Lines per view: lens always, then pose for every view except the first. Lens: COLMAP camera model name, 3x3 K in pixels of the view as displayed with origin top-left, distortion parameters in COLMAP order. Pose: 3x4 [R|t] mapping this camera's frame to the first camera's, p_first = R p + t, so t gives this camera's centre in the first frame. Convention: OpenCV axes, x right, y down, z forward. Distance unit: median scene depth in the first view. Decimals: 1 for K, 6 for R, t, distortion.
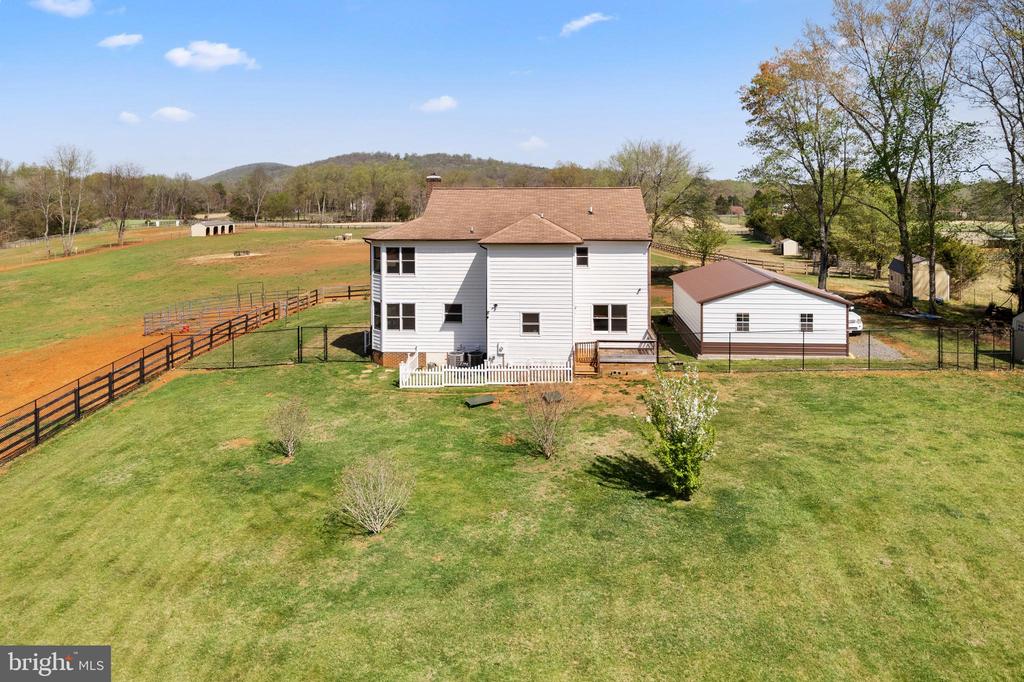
lens RADIAL K [[685.0, 0, 503.7], [0, 685.0, 338.9], [0, 0, 1]] dist [-0.032813, 0.000705]
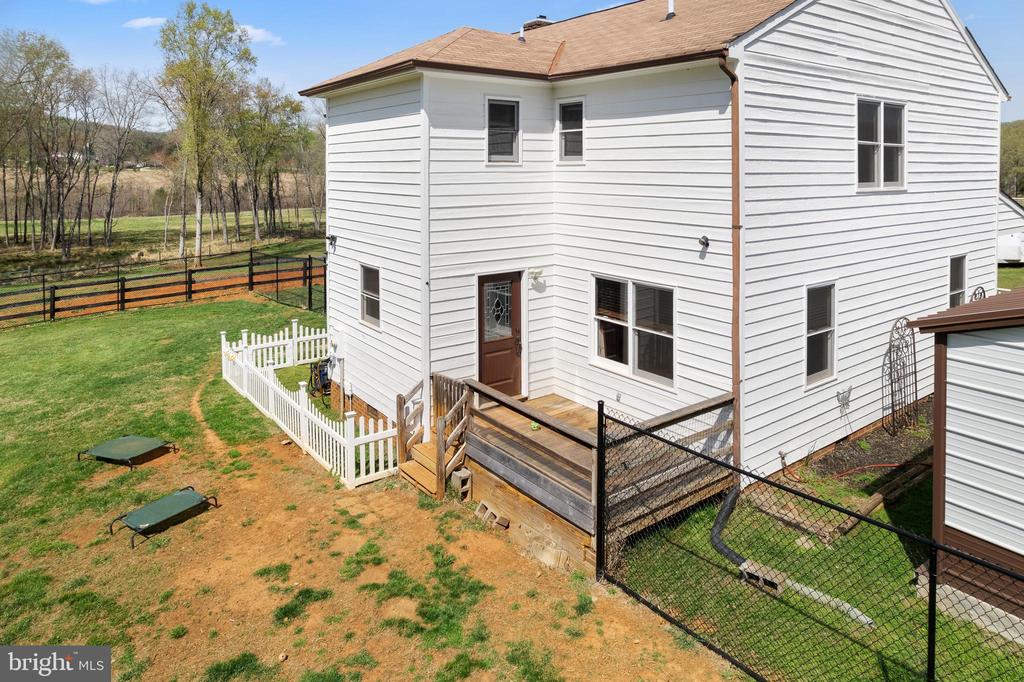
lens RADIAL K [[668.5, 0, 503.5], [0, 668.5, 219.1], [0, 0, 1]] dist [-0.029510, 0.000651]
pose [[0.649234, 0.064572, -0.757843, 0.340756], [-0.163251, 0.984998, -0.055929, -0.051434], [0.742862, 0.160030, 0.650036, 0.748298]]
